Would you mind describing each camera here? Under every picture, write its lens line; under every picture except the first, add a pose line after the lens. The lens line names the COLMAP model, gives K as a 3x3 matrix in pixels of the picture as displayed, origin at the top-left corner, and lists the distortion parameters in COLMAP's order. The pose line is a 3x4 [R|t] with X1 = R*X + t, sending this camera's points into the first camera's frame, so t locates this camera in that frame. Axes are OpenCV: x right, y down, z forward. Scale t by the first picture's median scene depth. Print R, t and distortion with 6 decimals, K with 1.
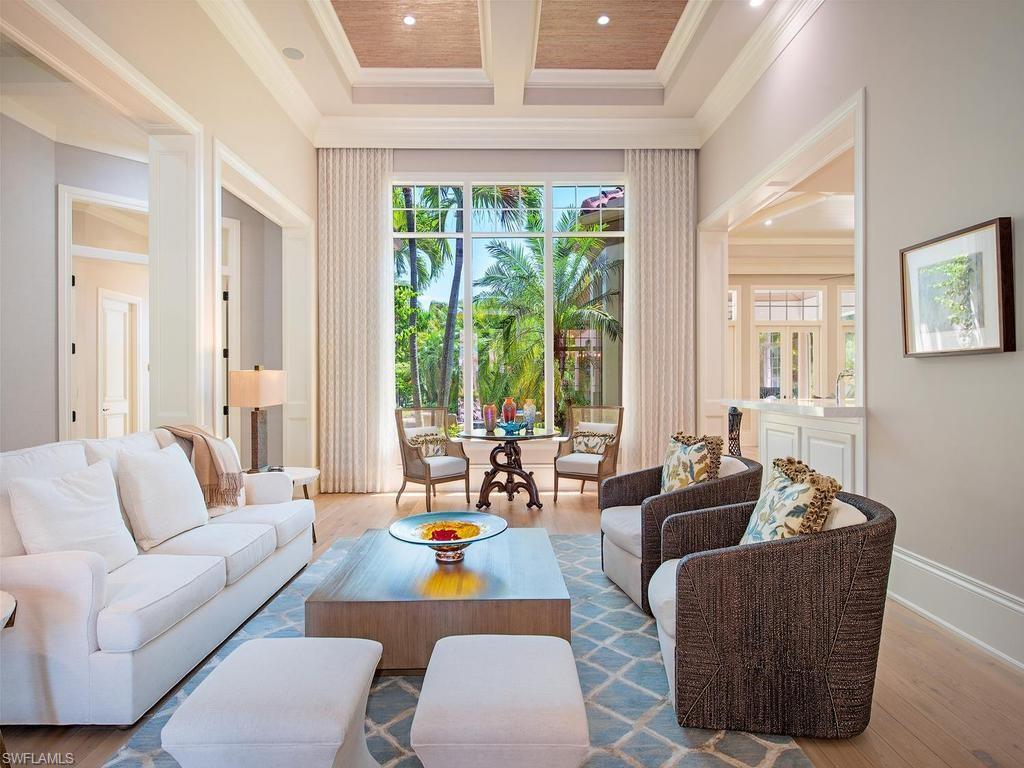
lens RADIAL K [[544.4, 0, 511.2], [0, 544.4, 383.2], [0, 0, 1]] dist [0.001376, -0.002589]
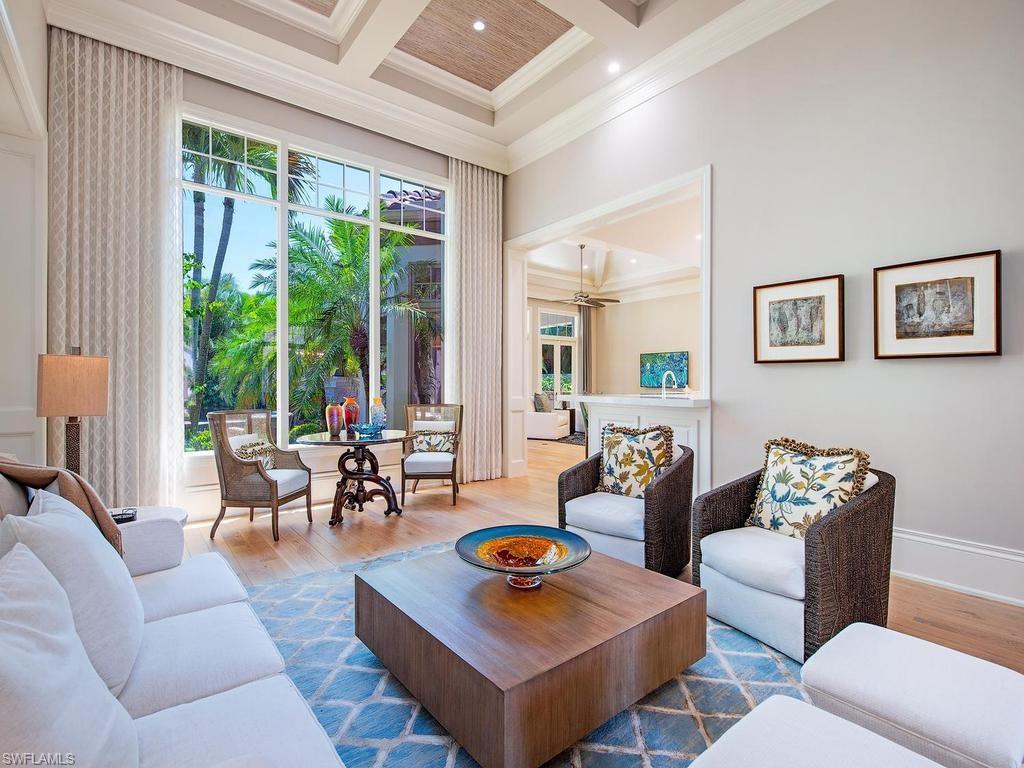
lens RADIAL K [[497.8, 0, 505.3], [0, 497.8, 382.8], [0, 0, 1]] dist [-0.005721, 0.000258]
pose [[0.790763, 0.006765, 0.612084, -0.314827], [-0.005115, 0.999977, -0.004445, 0.006398], [-0.612100, 0.000384, 0.790780, 0.204565]]
